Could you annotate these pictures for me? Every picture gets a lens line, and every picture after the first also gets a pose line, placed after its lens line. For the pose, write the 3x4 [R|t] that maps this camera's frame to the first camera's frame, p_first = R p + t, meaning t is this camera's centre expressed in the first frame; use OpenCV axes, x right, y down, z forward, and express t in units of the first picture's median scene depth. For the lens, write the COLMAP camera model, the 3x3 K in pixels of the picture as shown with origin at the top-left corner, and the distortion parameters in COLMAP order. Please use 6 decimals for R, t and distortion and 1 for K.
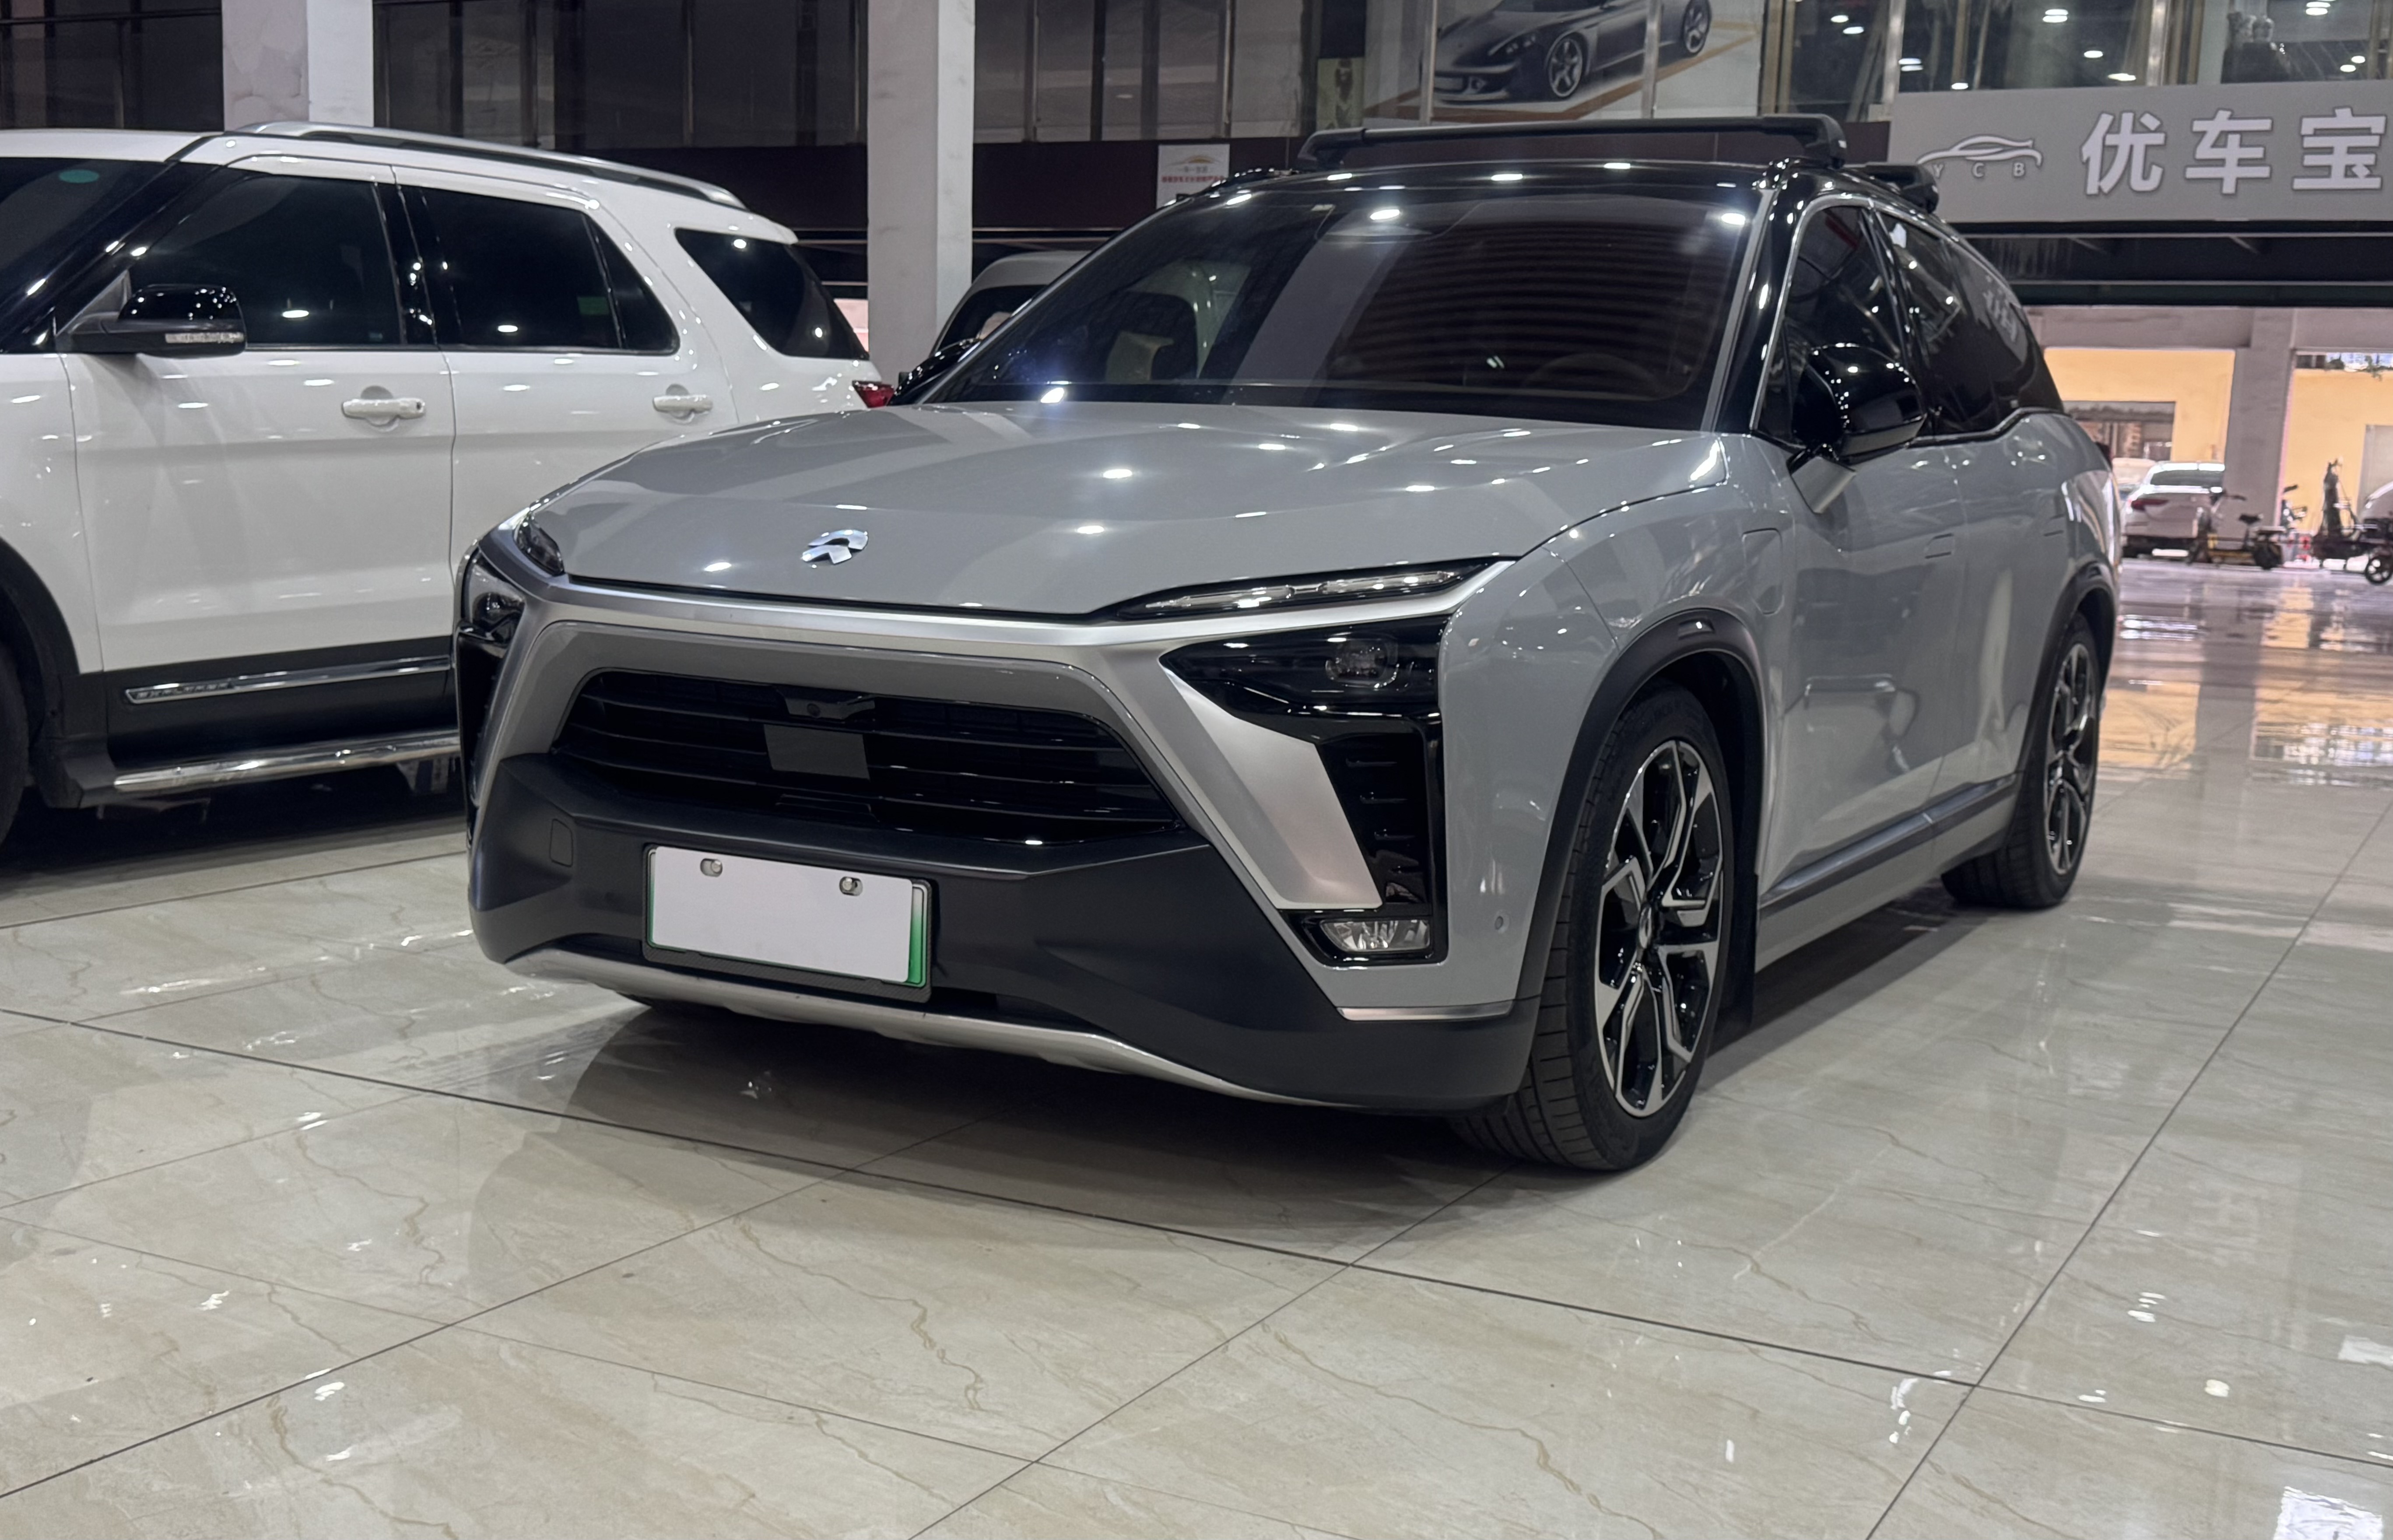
lens RADIAL K [[2674.1, 0, 1196.5], [0, 2674.1, 770.0], [0, 0, 1]] dist [0.062646, -0.022847]
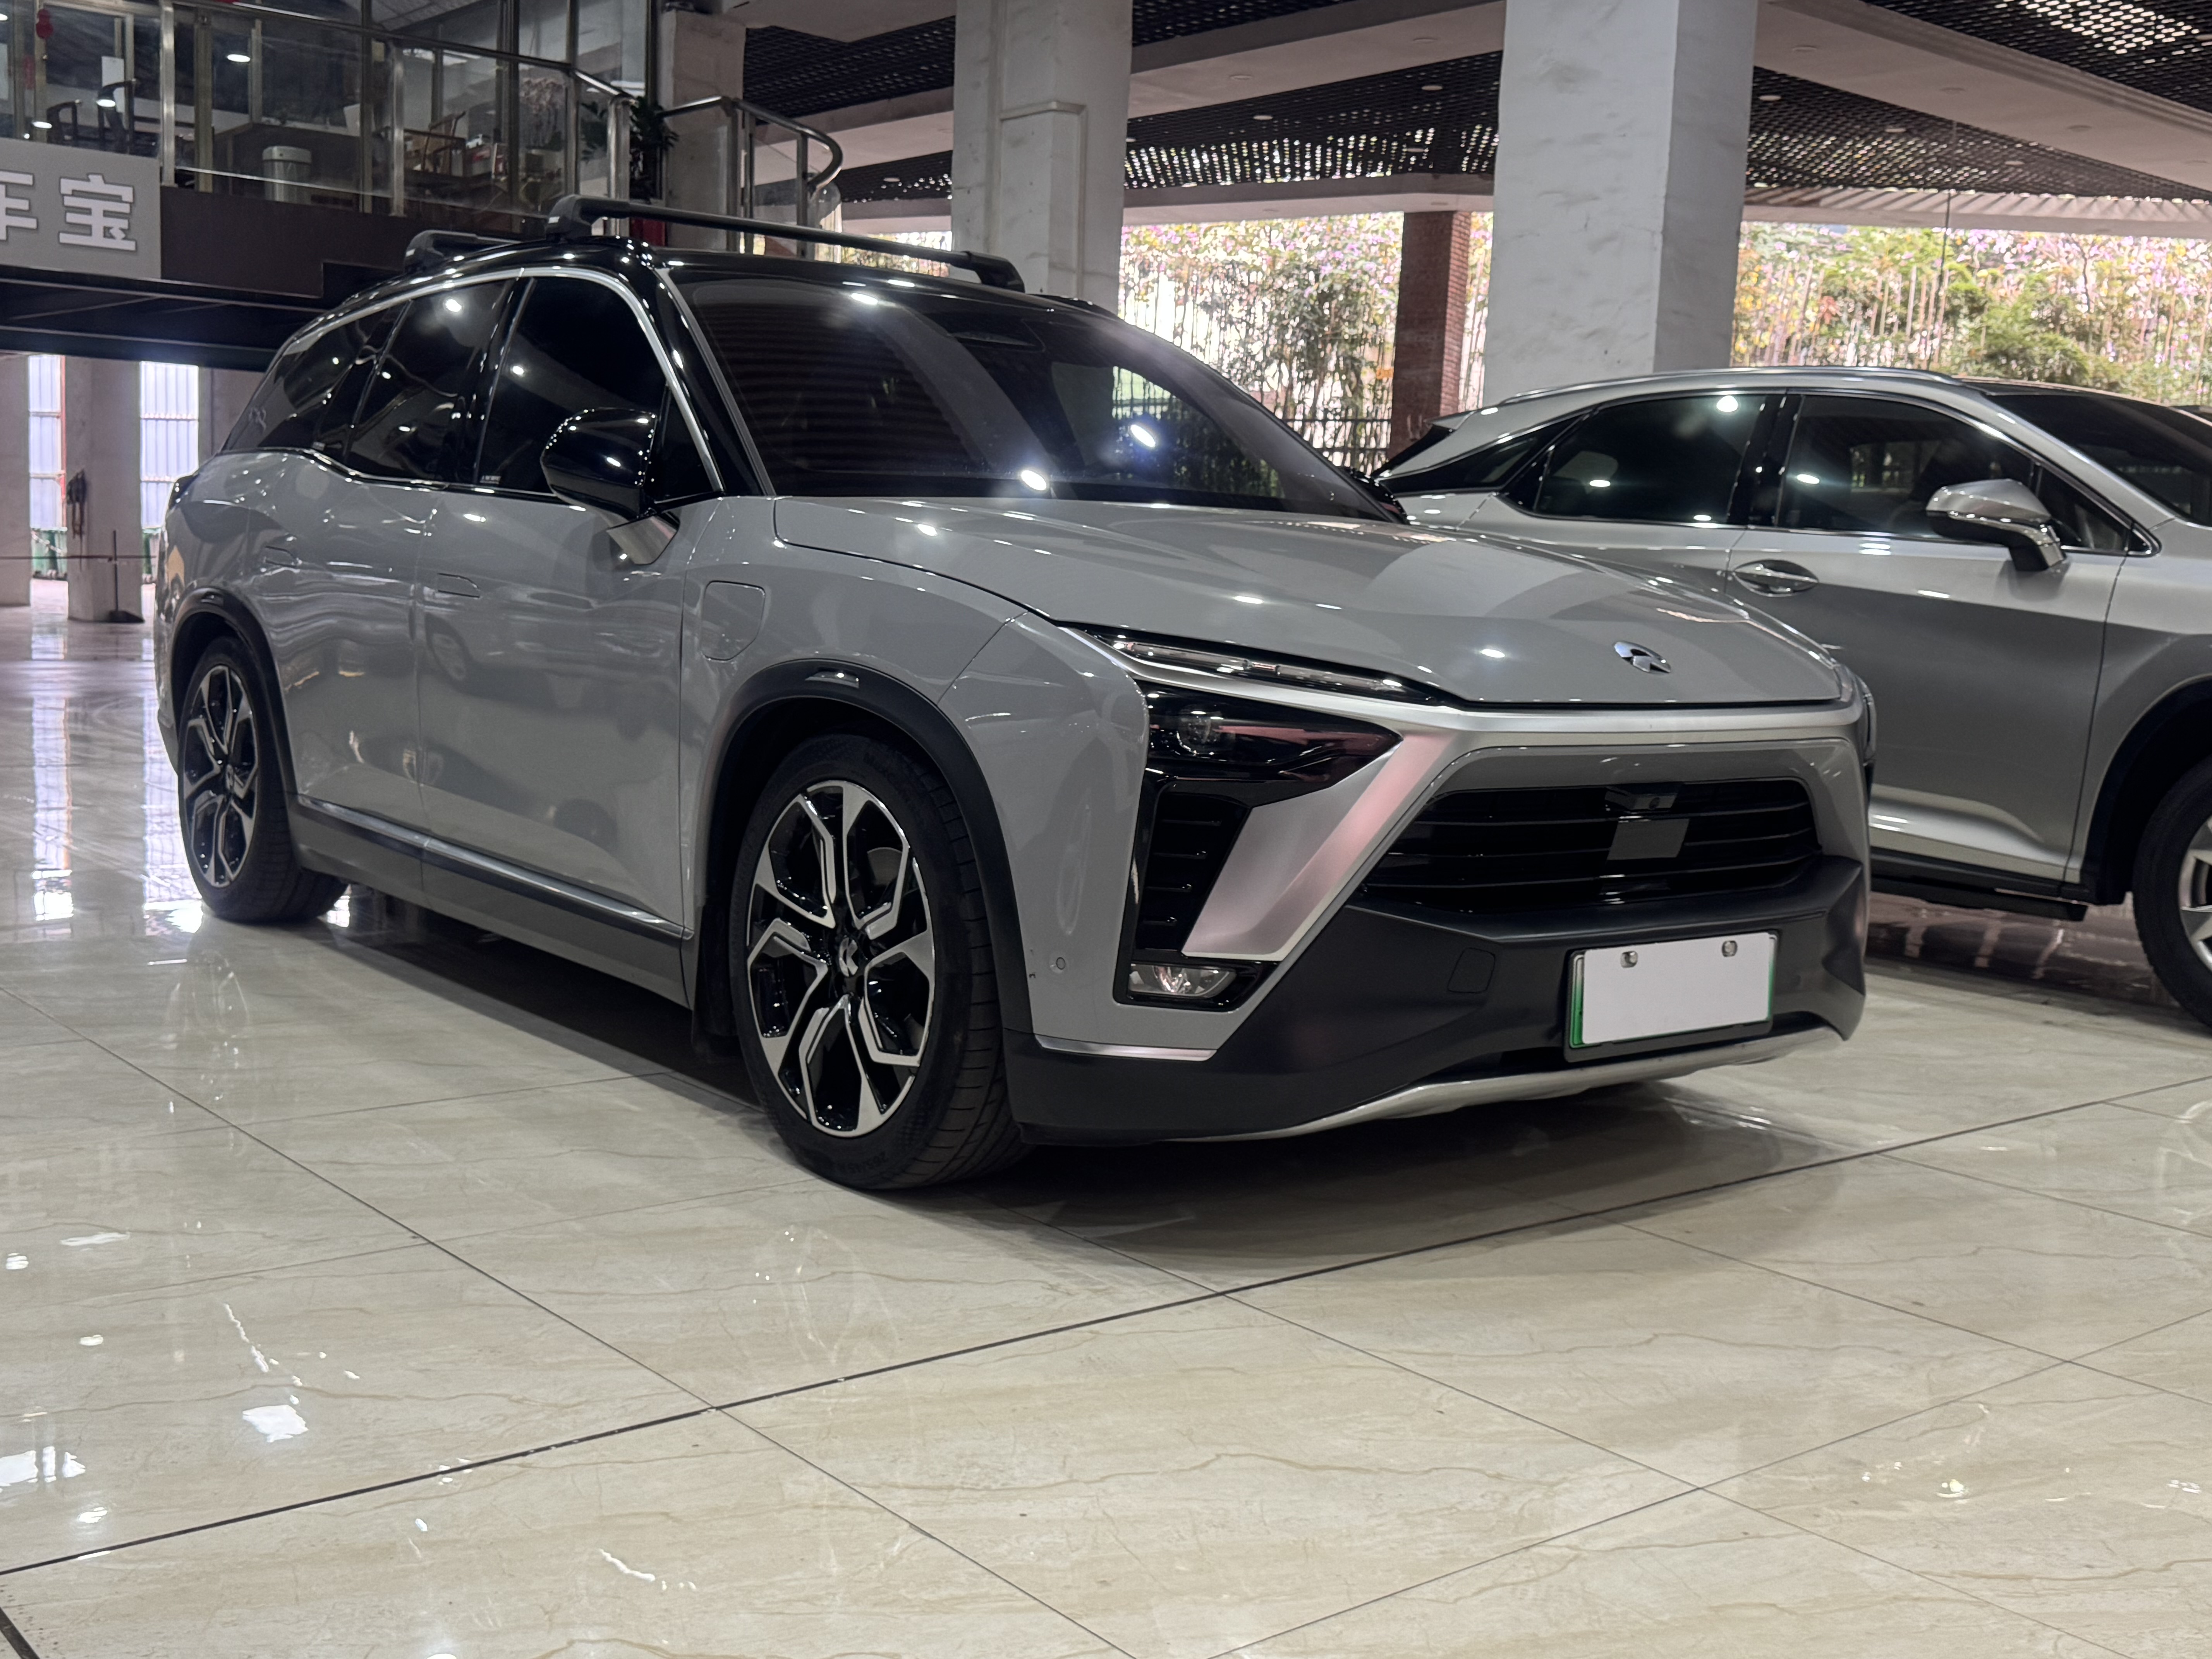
lens RADIAL K [[2338.1, 0, 1106.0], [0, 2338.1, 829.5], [0, 0, 1]] dist [0.163616, -0.435678]
pose [[0.385548, -0.122345, 0.914541, -1.092298], [0.084254, 0.991697, 0.097147, -0.121432], [-0.918833, 0.039598, 0.392655, 0.805633]]
